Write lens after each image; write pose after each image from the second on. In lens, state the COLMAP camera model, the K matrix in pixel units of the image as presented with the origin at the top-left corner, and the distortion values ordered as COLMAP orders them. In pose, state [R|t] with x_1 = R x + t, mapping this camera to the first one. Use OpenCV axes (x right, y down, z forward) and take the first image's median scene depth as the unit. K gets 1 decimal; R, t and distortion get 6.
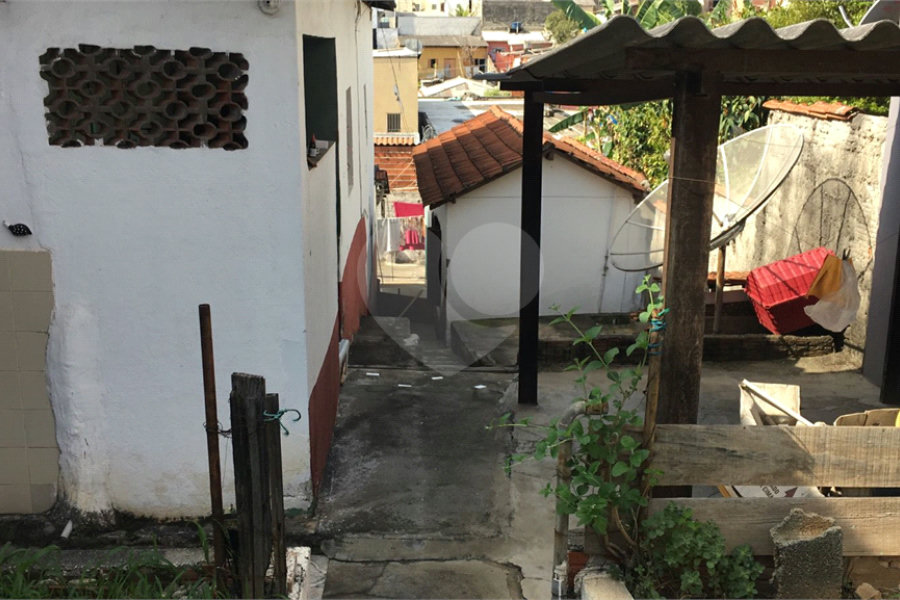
lens RADIAL K [[978.5, 0, 450.0], [0, 978.5, 300.0], [0, 0, 1]] dist [0.022445, 0.007733]
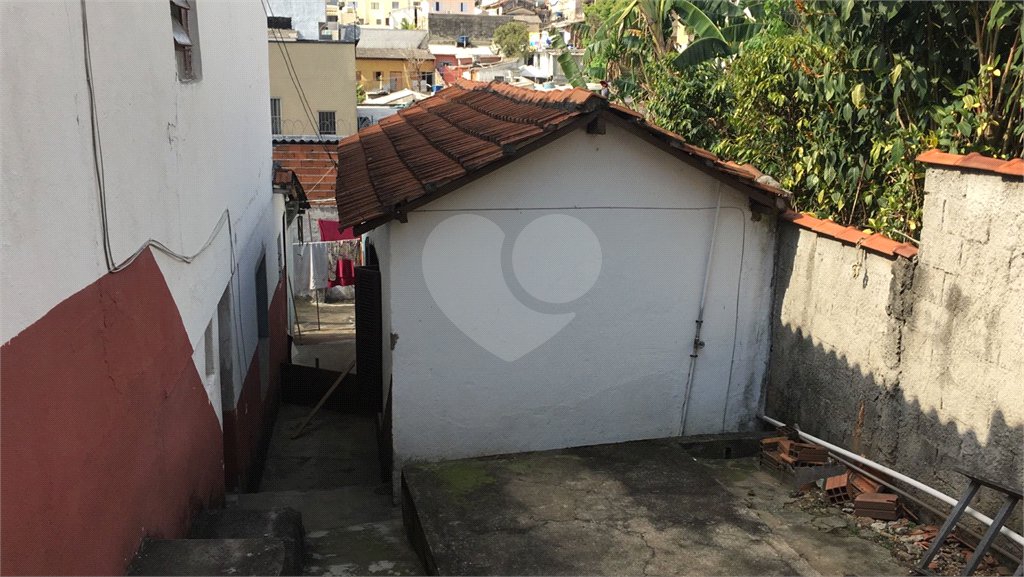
lens RADIAL K [[932.7, 0, 512.0], [0, 932.7, 288.5], [0, 0, 1]] dist [0.061261, -0.061535]
pose [[0.992768, -0.016034, 0.118974, 0.000234], [0.019091, 0.999515, -0.024601, -0.008698], [-0.118522, 0.026695, 0.992592, 0.086915]]
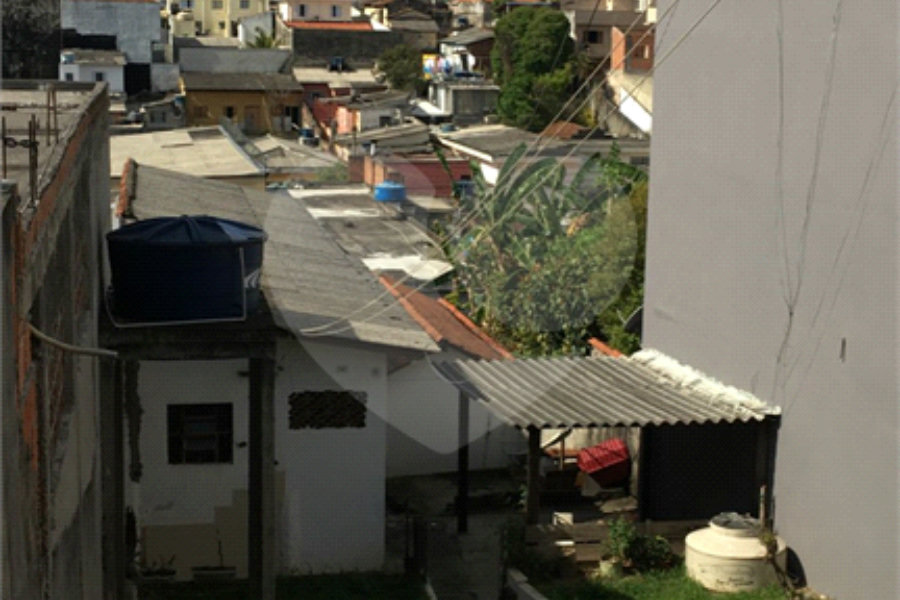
lens RADIAL K [[1453.0, 0, 450.0], [0, 1453.0, 300.0], [0, 0, 1]] dist [0.046796, 0.066099]
pose [[0.988049, -0.013337, 0.153559, -0.027589], [0.025277, 0.996782, -0.076068, -0.009385], [-0.152050, 0.079041, 0.985207, -0.134640]]
